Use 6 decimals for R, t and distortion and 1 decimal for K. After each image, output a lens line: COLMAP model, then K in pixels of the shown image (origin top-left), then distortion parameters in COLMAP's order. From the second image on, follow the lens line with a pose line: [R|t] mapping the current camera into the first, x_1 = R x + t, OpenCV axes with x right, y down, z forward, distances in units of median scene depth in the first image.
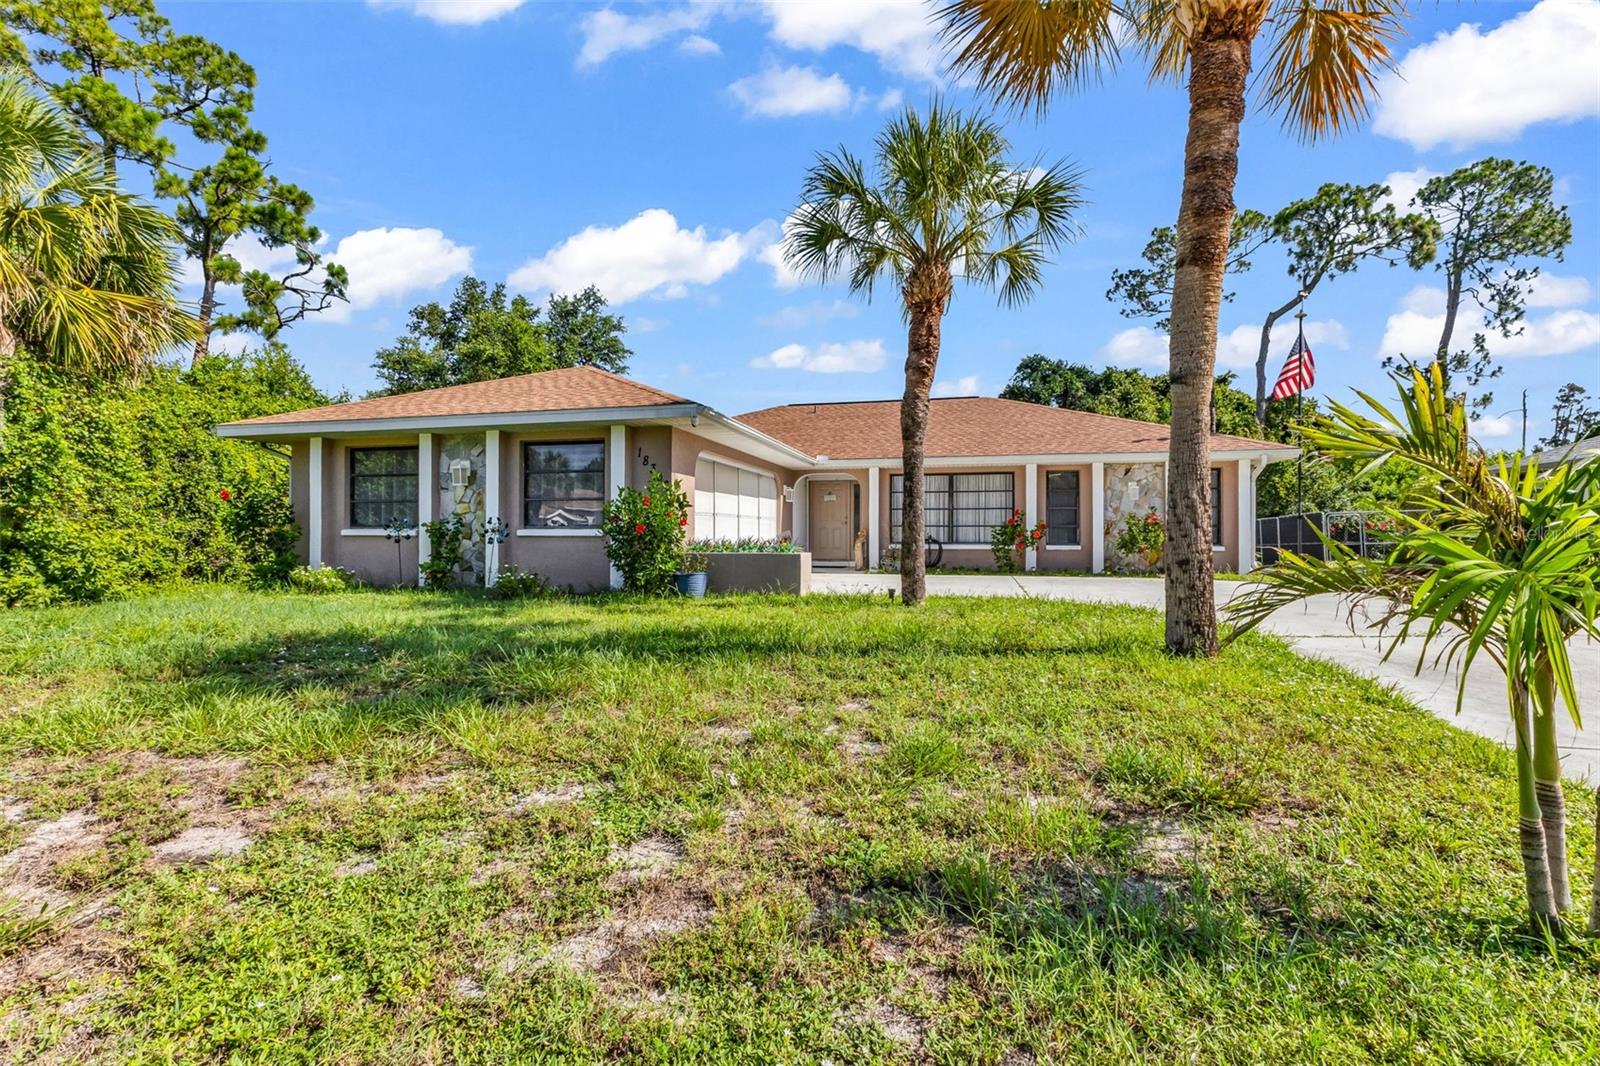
lens RADIAL K [[708.0, 0, 770.1], [0, 708.0, 532.1], [0, 0, 1]] dist [0.001865, -0.000311]
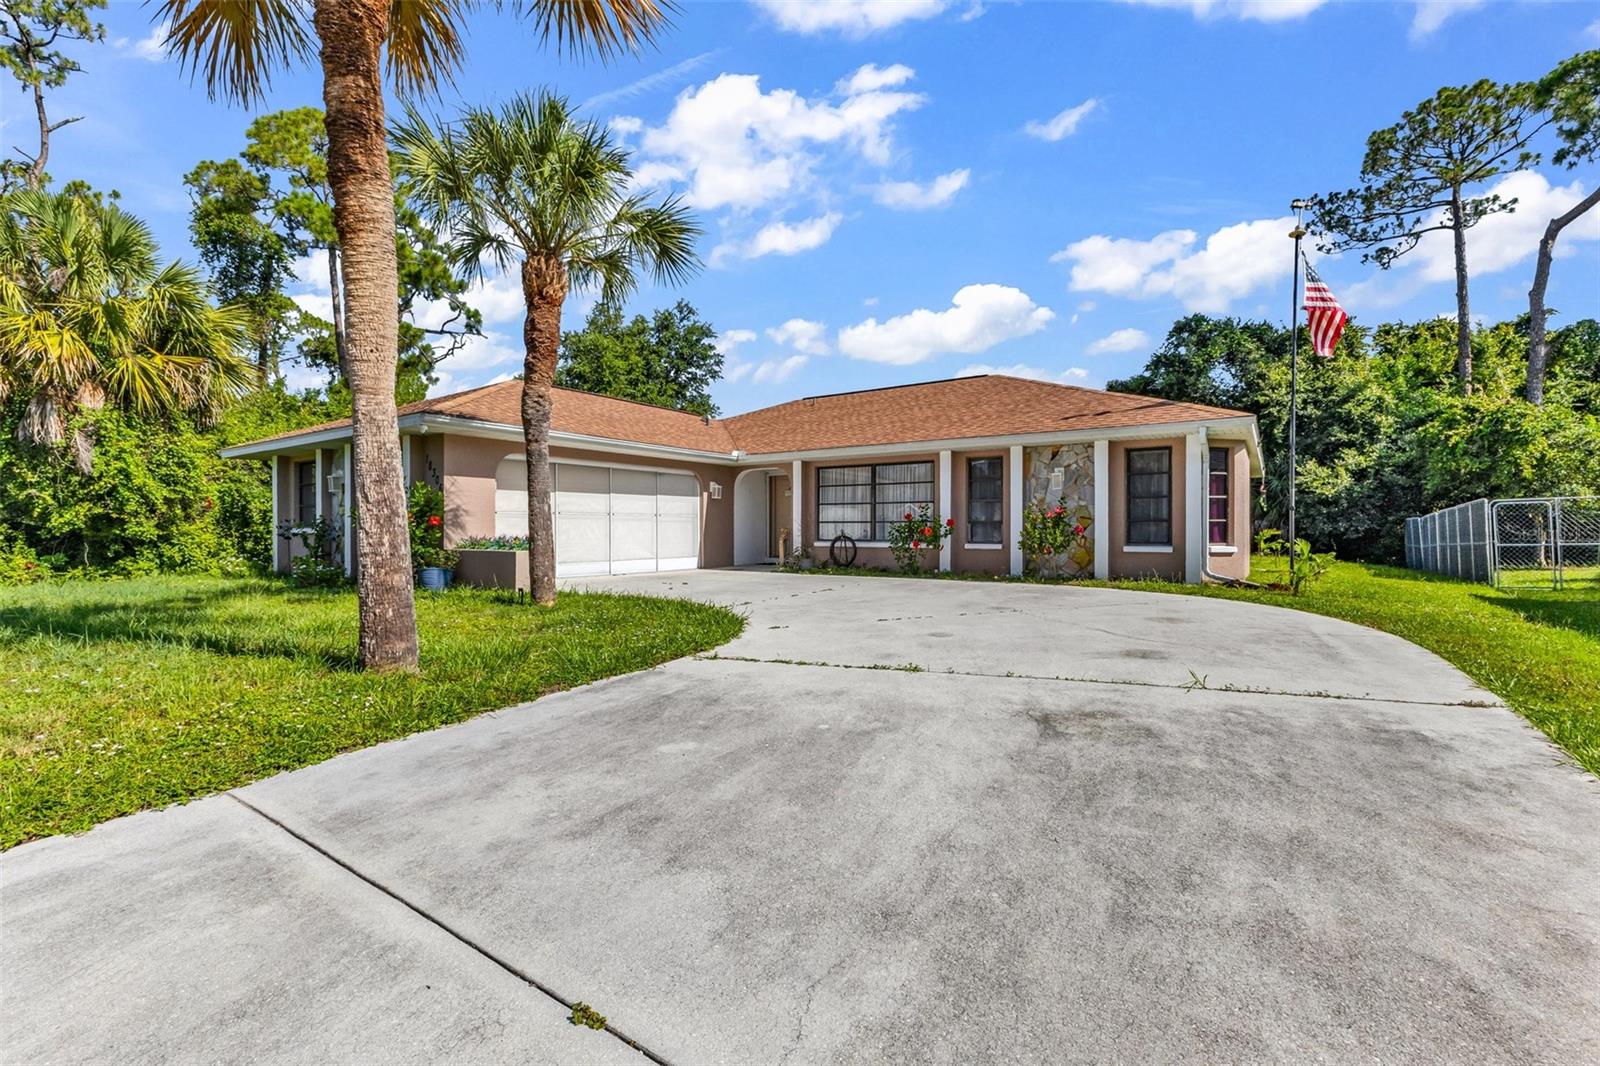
lens RADIAL K [[686.2, 0, 748.7], [0, 686.2, 531.6], [0, 0, 1]] dist [0.000840, -0.000209]
pose [[0.932408, -0.000446, -0.361408, 0.288335], [0.003381, 0.999966, 0.007489, -0.002149], [0.361393, -0.008205, 0.932378, 0.077973]]
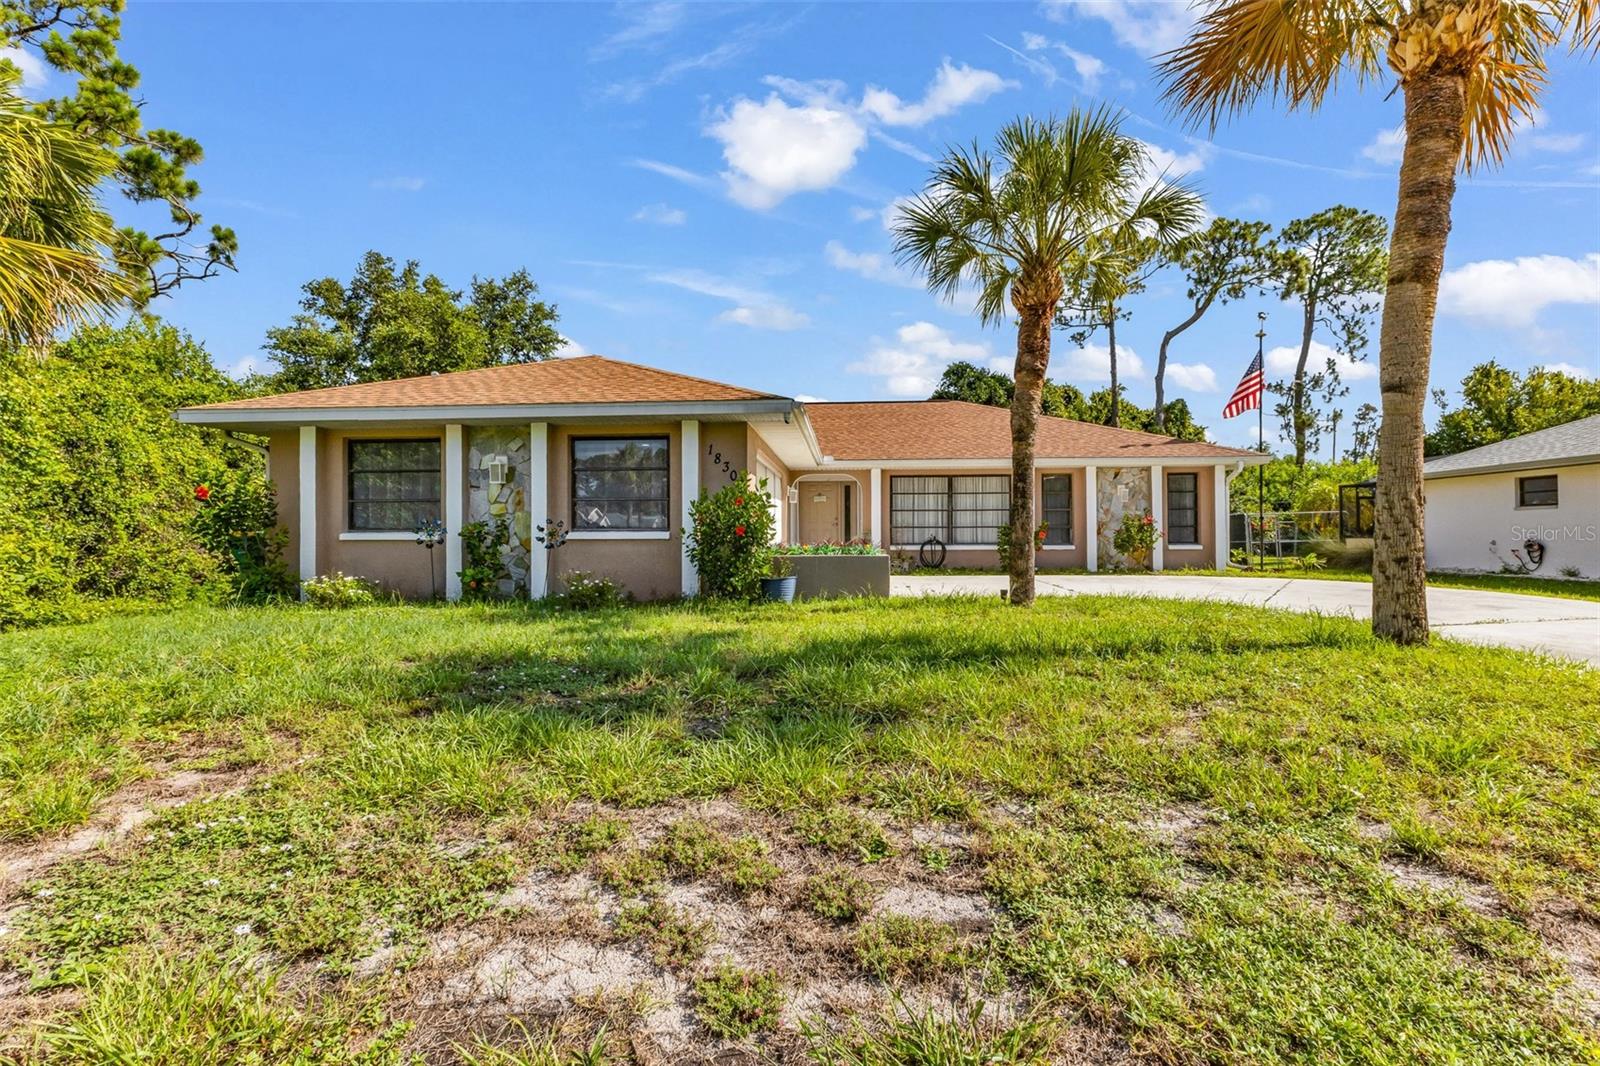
lens RADIAL K [[714.5, 0, 782.6], [0, 714.5, 532.5], [0, 0, 1]] dist [0.010217, -0.006911]
pose [[0.984009, -0.004803, 0.178054, -0.111740], [0.005166, 0.999985, -0.001577, -0.000307], [-0.178044, 0.002471, 0.984019, 0.021579]]
